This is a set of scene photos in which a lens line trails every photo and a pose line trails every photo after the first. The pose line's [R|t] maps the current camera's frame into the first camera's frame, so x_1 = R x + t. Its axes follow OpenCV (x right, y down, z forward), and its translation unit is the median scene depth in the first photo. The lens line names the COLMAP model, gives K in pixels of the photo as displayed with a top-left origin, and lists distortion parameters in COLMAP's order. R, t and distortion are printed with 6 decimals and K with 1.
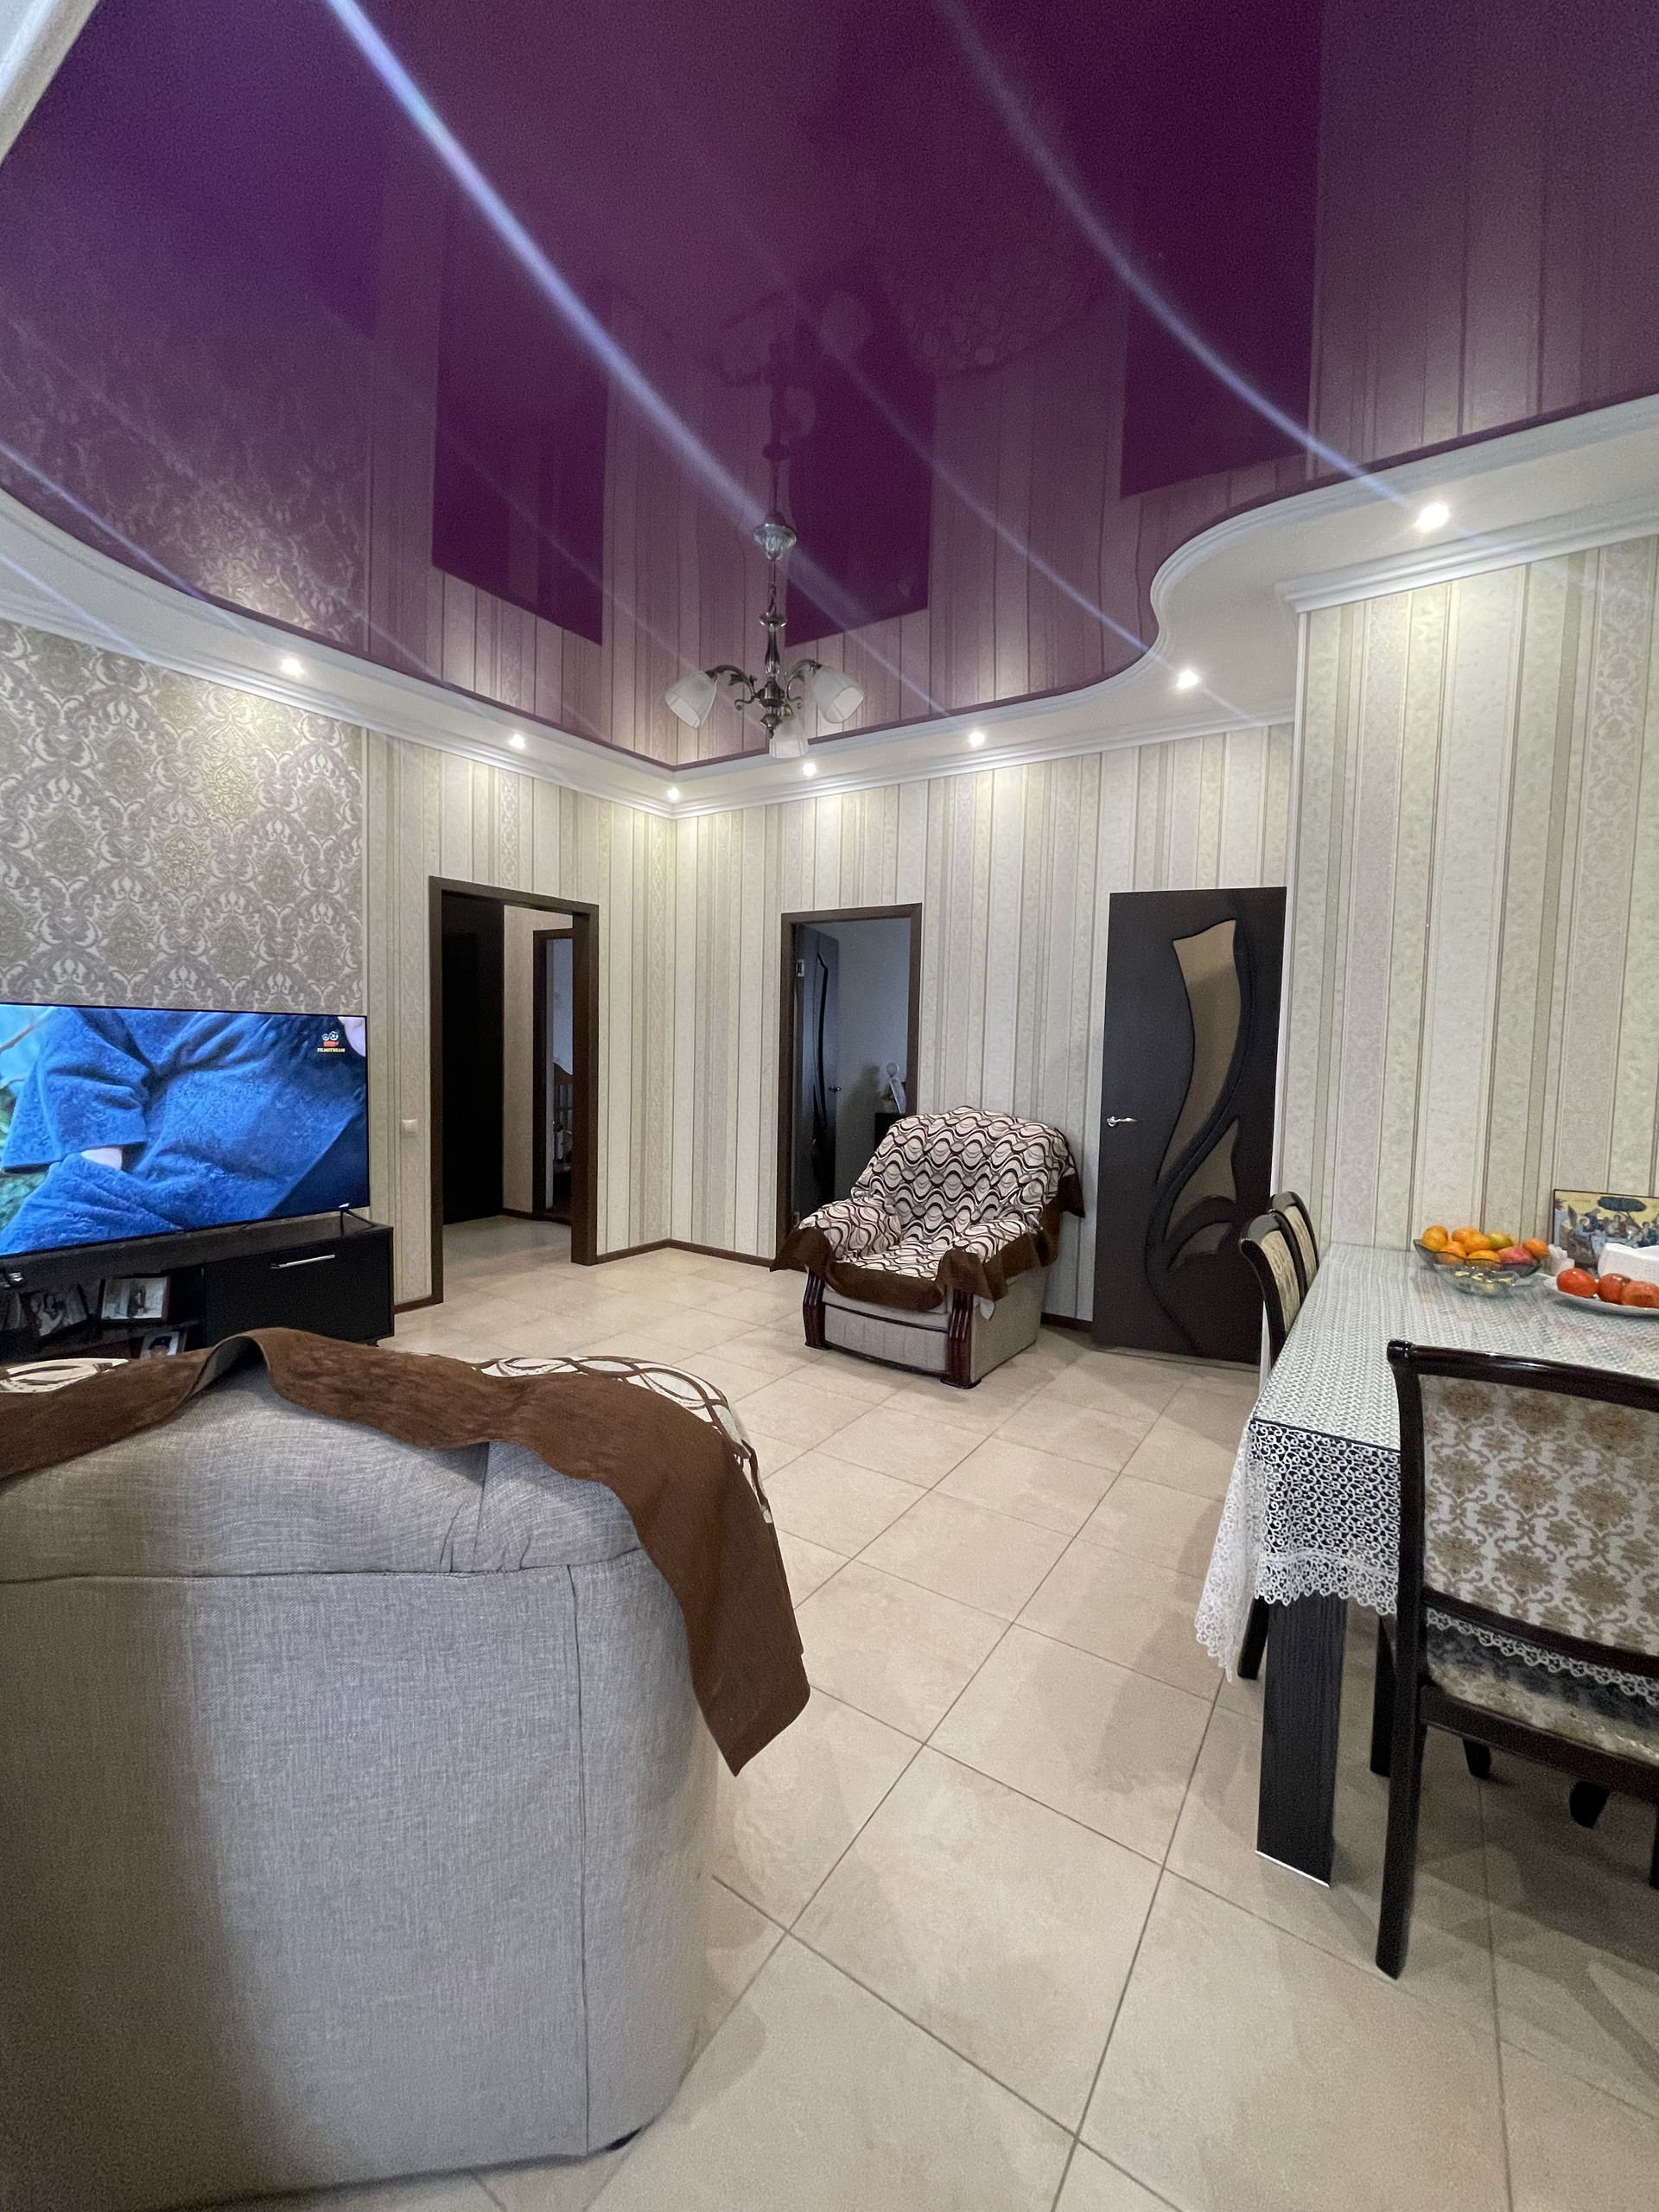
lens RADIAL K [[886.8, 0, 830.6], [0, 886.8, 1096.4], [0, 0, 1]] dist [-0.002774, 0.001563]
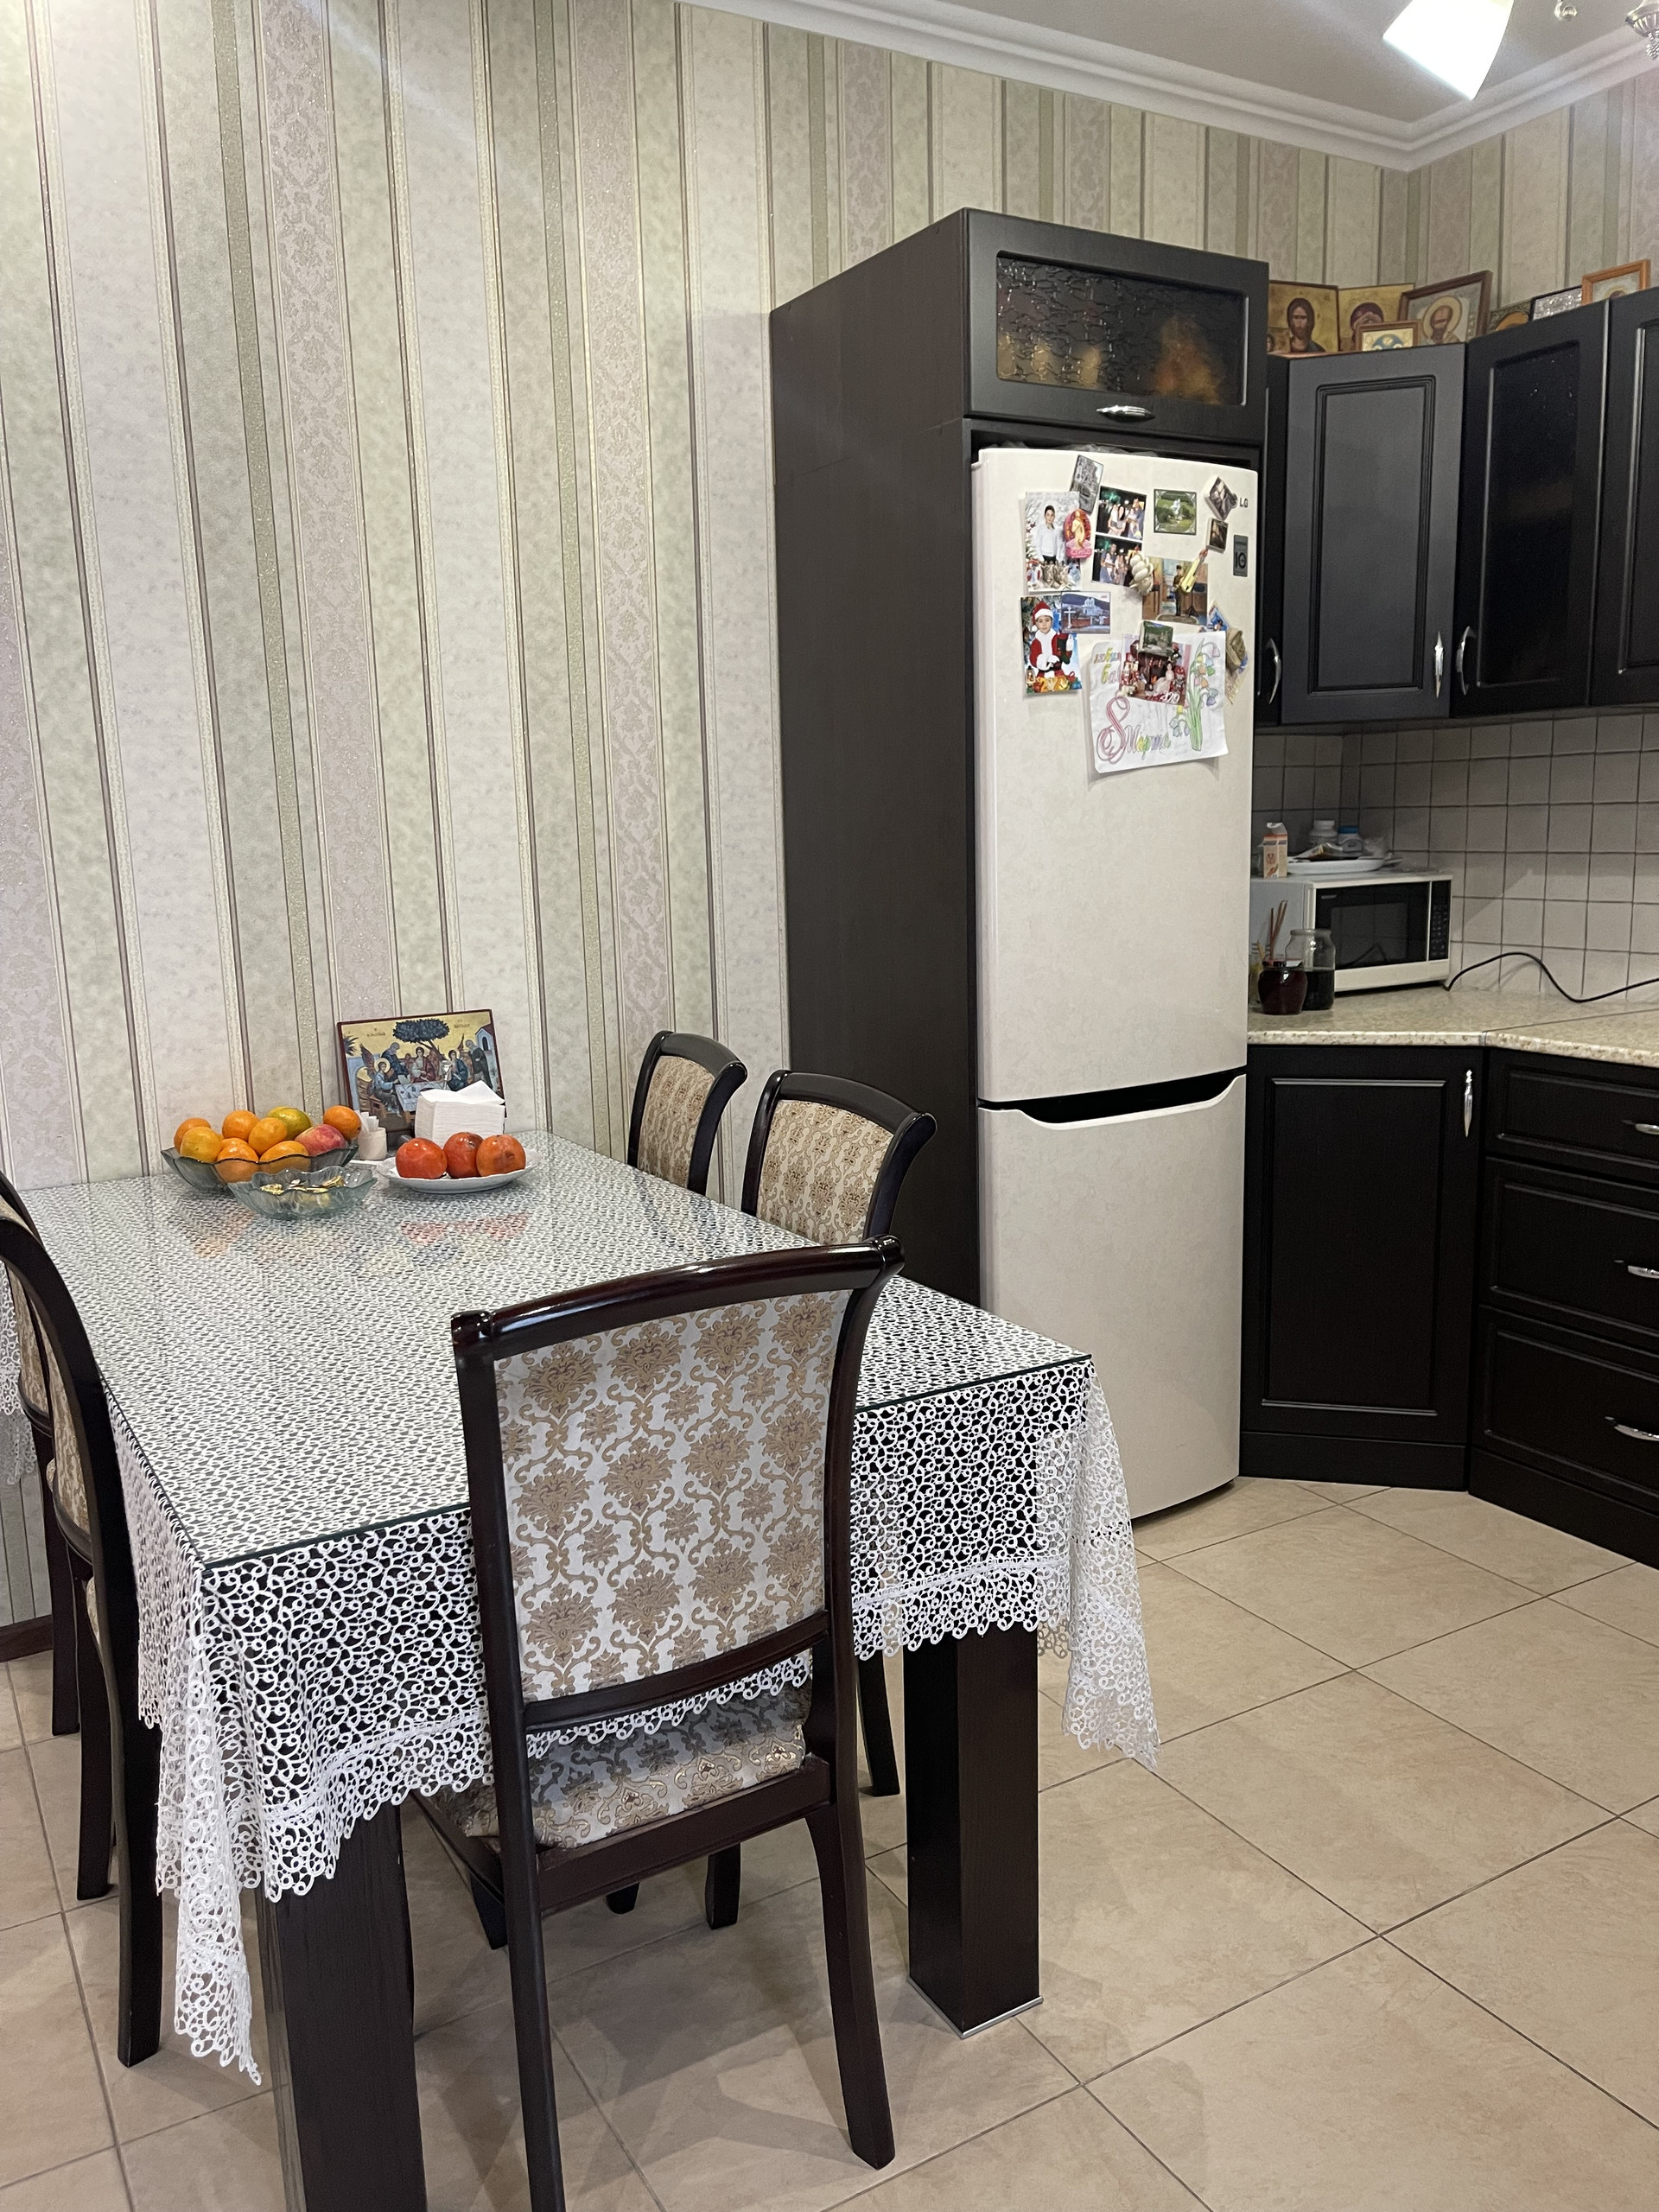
lens RADIAL K [[1662.7, 0, 820.9], [0, 1662.7, 1122.8], [0, 0, 1]] dist [0.061584, -0.076931]
pose [[0.440808, -0.197548, 0.875593, -0.072215], [0.090890, 0.980291, 0.175412, -0.001500], [-0.892988, 0.002259, 0.450075, 0.165435]]
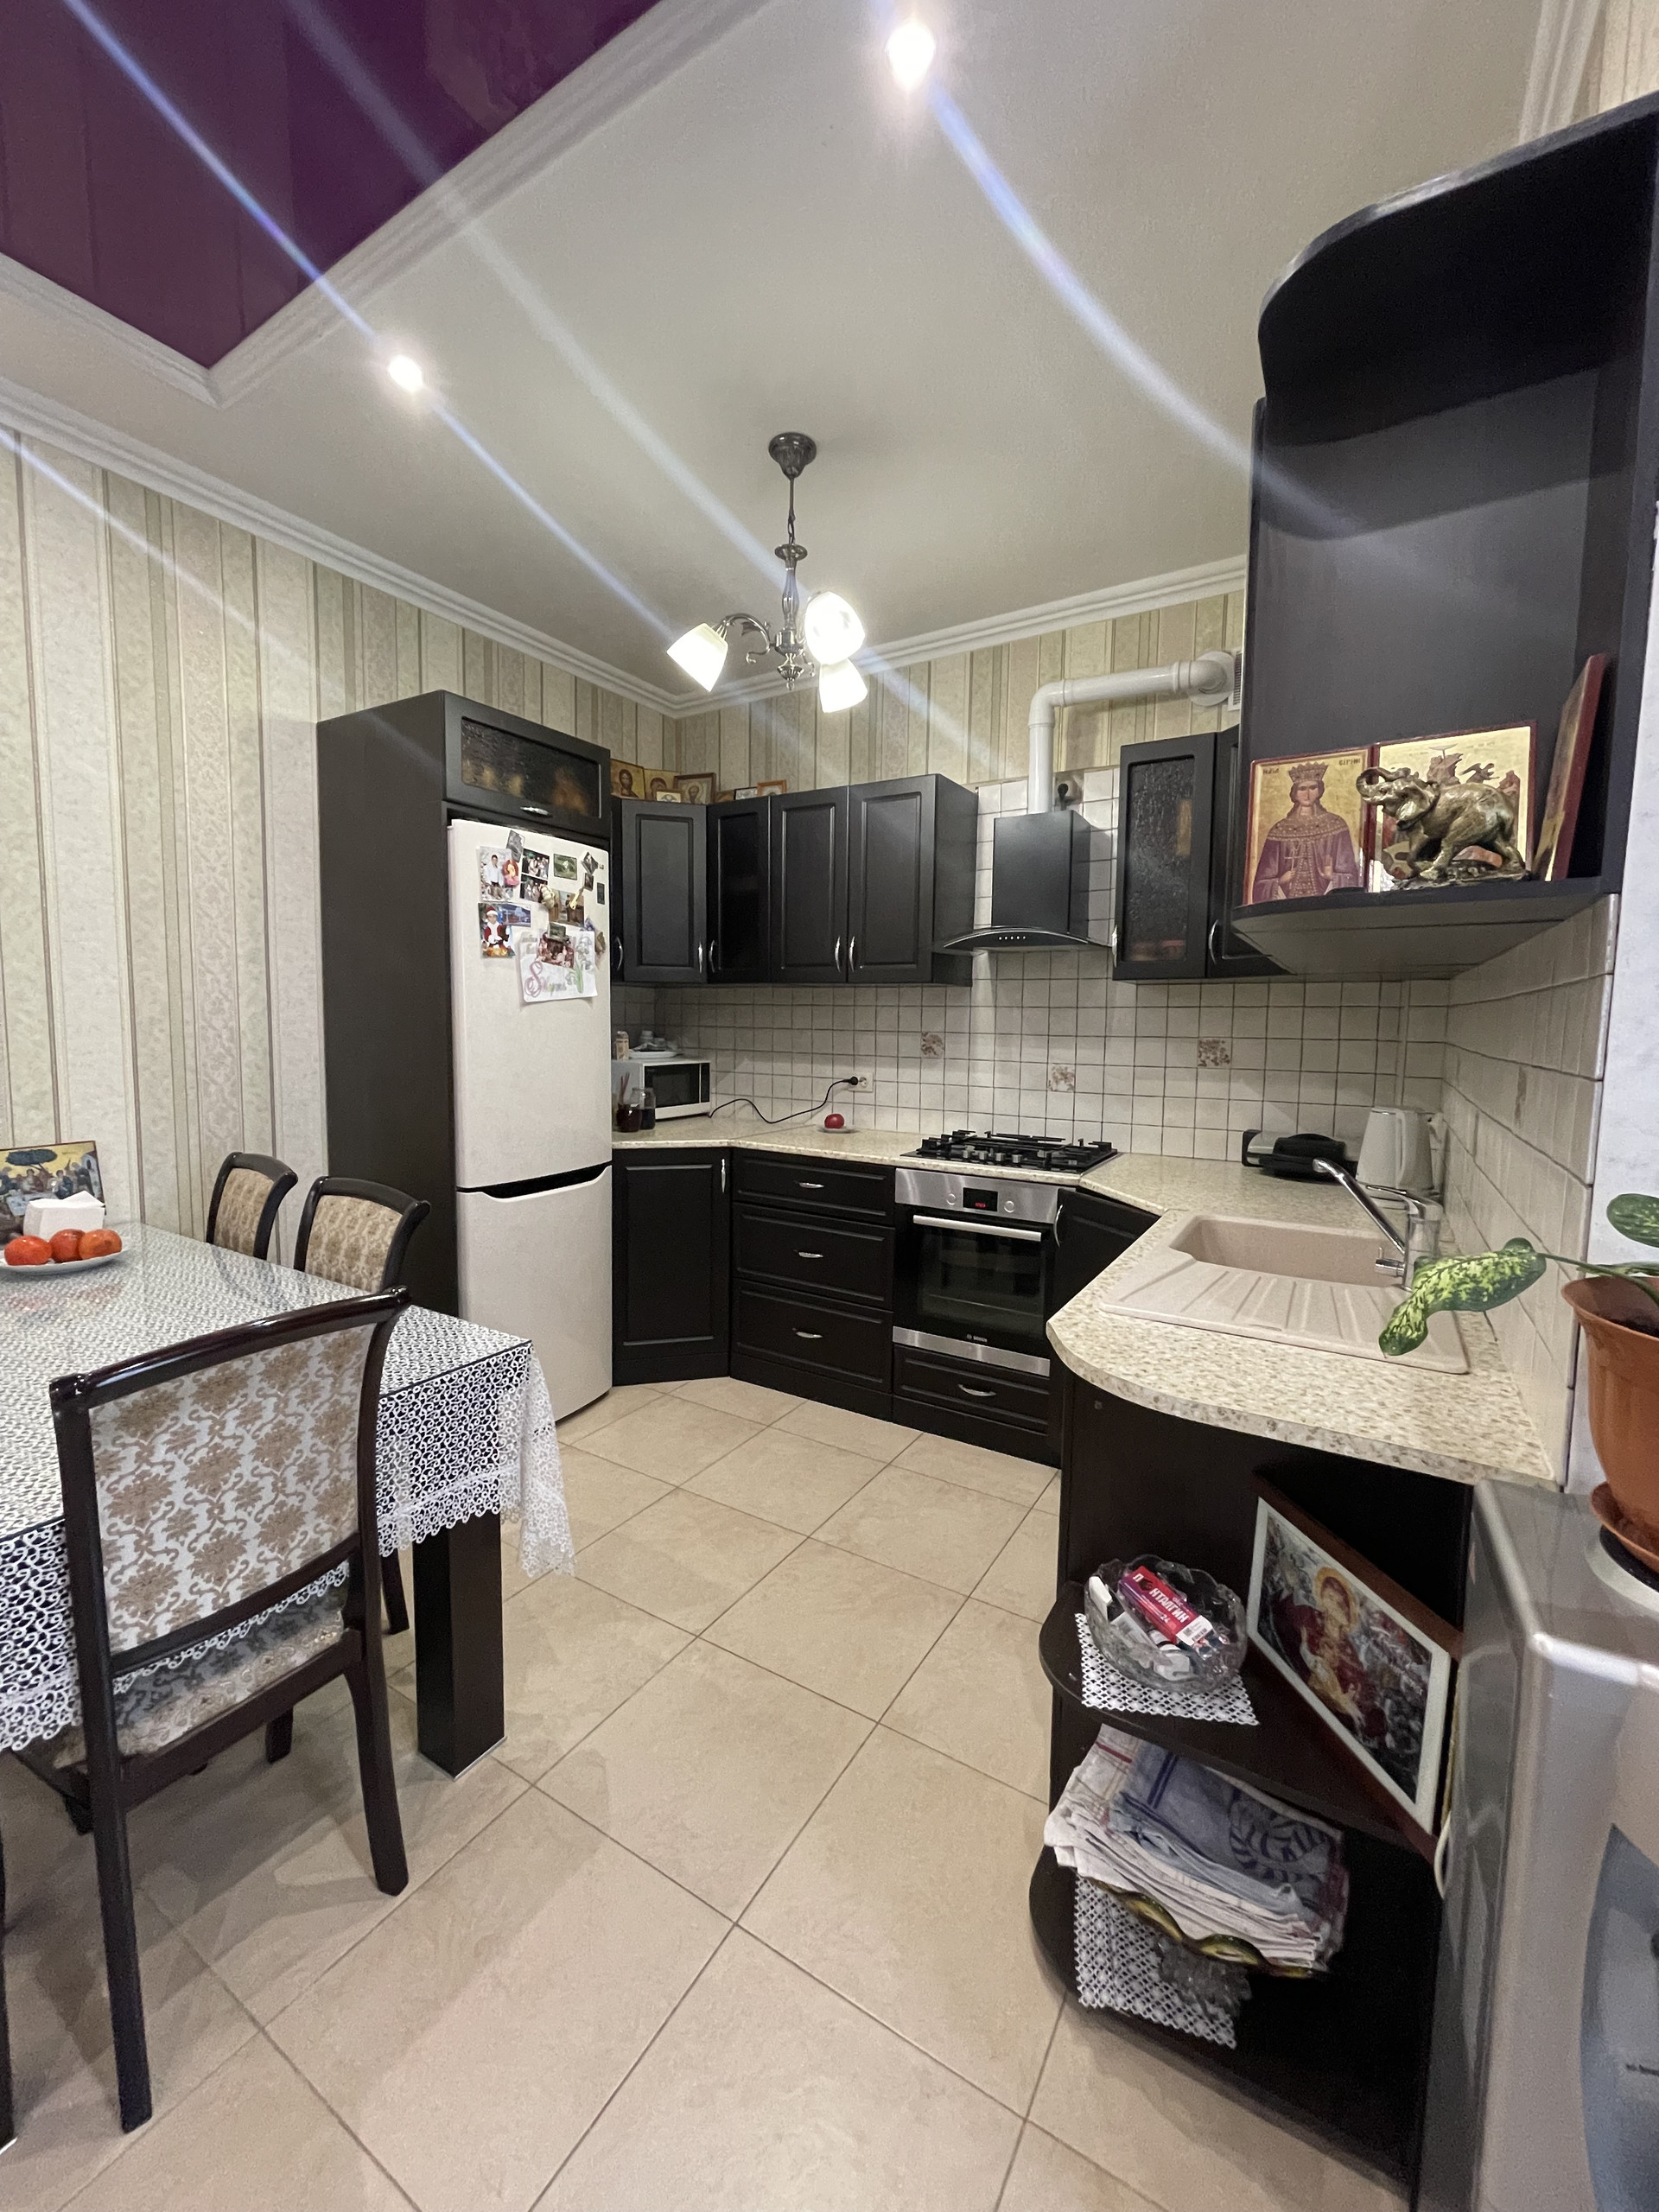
lens RADIAL K [[886.8, 0, 825.0], [0, 886.8, 1094.1], [0, 0, 1]] dist [-0.002774, 0.001563]
pose [[-0.033571, -0.110168, 0.993346, -0.052327], [0.044464, 0.992757, 0.111606, -0.010725], [-0.998447, 0.047915, -0.028429, 0.177397]]
